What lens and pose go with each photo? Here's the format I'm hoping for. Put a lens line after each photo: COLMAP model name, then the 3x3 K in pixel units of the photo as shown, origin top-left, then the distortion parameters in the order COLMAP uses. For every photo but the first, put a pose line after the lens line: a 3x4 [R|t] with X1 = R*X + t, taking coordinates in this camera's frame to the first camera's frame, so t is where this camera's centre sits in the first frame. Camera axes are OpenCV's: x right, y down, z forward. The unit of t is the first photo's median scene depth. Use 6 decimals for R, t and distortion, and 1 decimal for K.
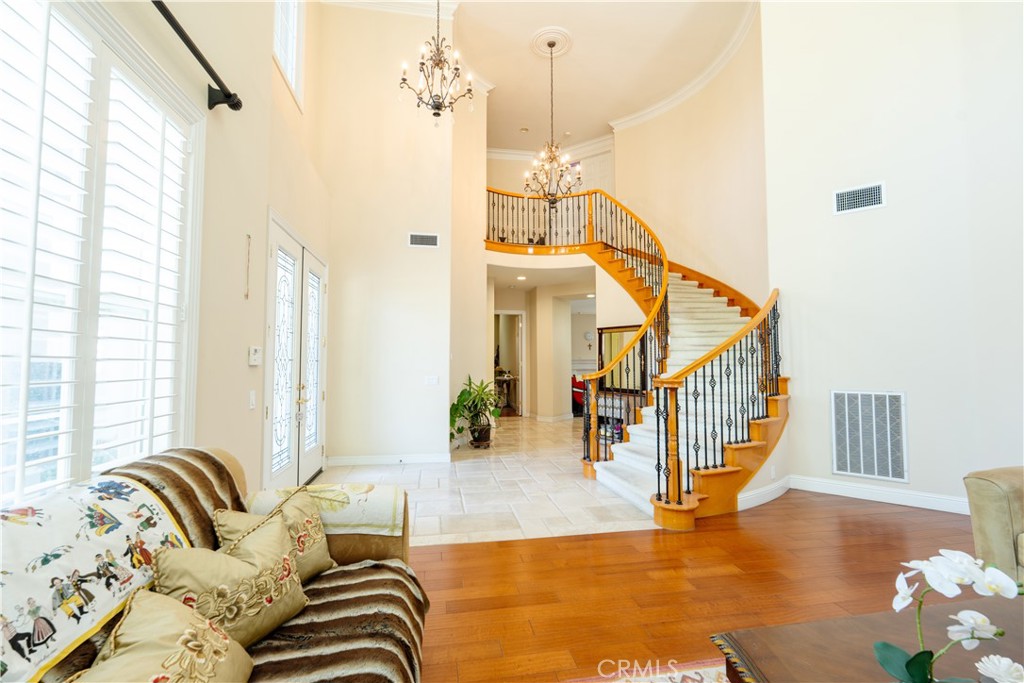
lens RADIAL K [[447.6, 0, 512.0], [0, 447.6, 341.5], [0, 0, 1]] dist [-0.005629, 0.001034]
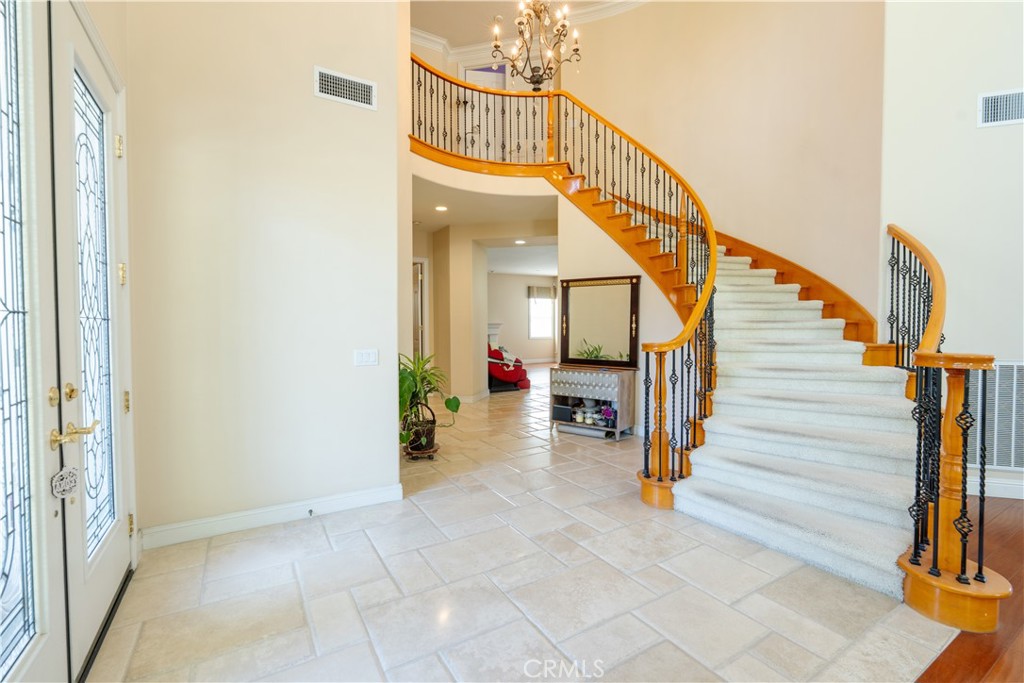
lens RADIAL K [[447.6, 0, 512.0], [0, 447.6, 341.5], [0, 0, 1]] dist [-0.005629, 0.001034]
pose [[0.931972, -0.012301, 0.362323, -0.208155], [-0.015767, 0.997103, 0.074409, 0.023742], [-0.362188, -0.075060, 0.929078, 0.425449]]
